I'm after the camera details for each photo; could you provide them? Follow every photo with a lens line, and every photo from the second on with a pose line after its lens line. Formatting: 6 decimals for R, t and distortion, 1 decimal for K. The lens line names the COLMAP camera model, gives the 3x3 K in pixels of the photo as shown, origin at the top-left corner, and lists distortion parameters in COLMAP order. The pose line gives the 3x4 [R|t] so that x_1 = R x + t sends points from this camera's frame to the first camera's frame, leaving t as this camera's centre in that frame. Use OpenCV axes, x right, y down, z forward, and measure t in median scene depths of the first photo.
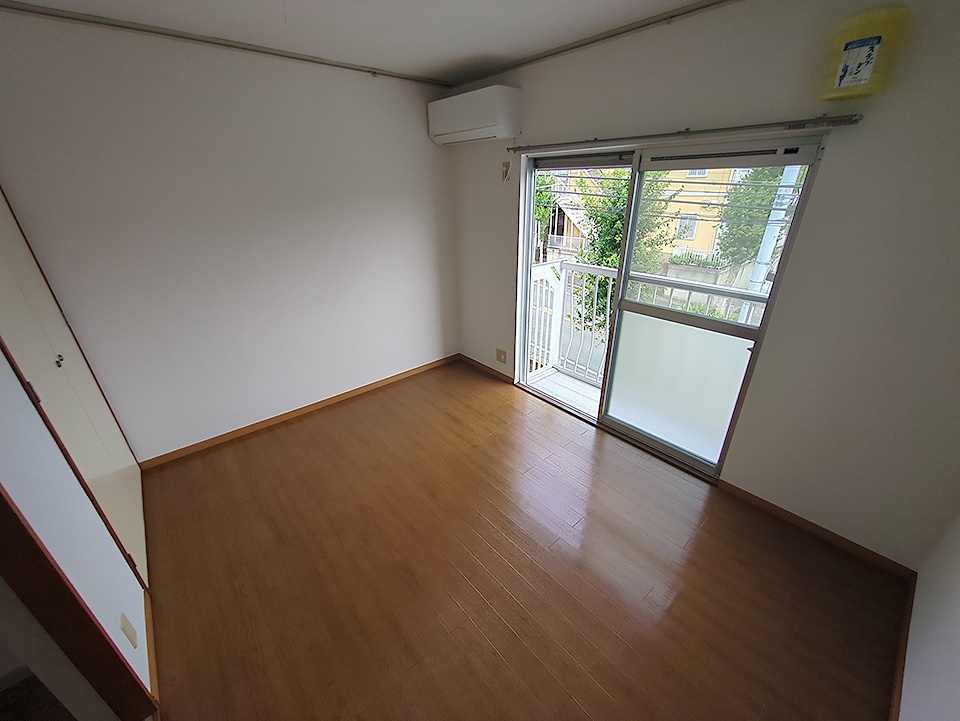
lens RADIAL K [[381.5, 0, 480.4], [0, 381.5, 363.5], [0, 0, 1]] dist [0.001271, -0.000975]
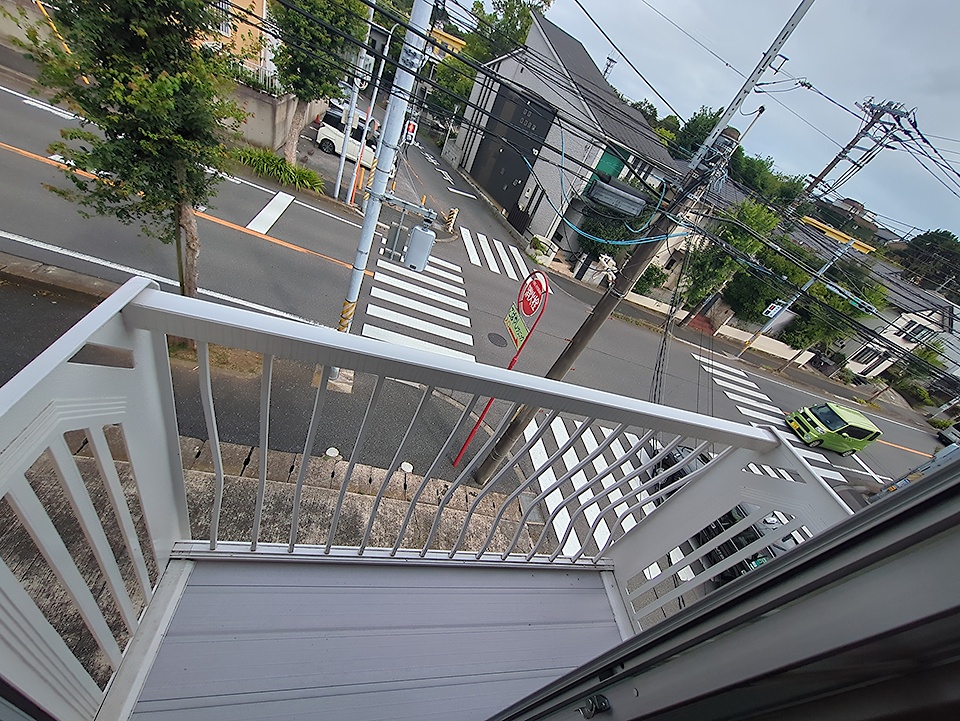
lens RADIAL K [[381.5, 0, 482.0], [0, 381.5, 361.8], [0, 0, 1]] dist [0.001271, -0.000975]
pose [[0.503697, -0.333798, 0.796786, 0.041487], [-0.019846, 0.917620, 0.396964, -0.092999], [-0.863652, -0.215763, 0.455578, 0.212115]]
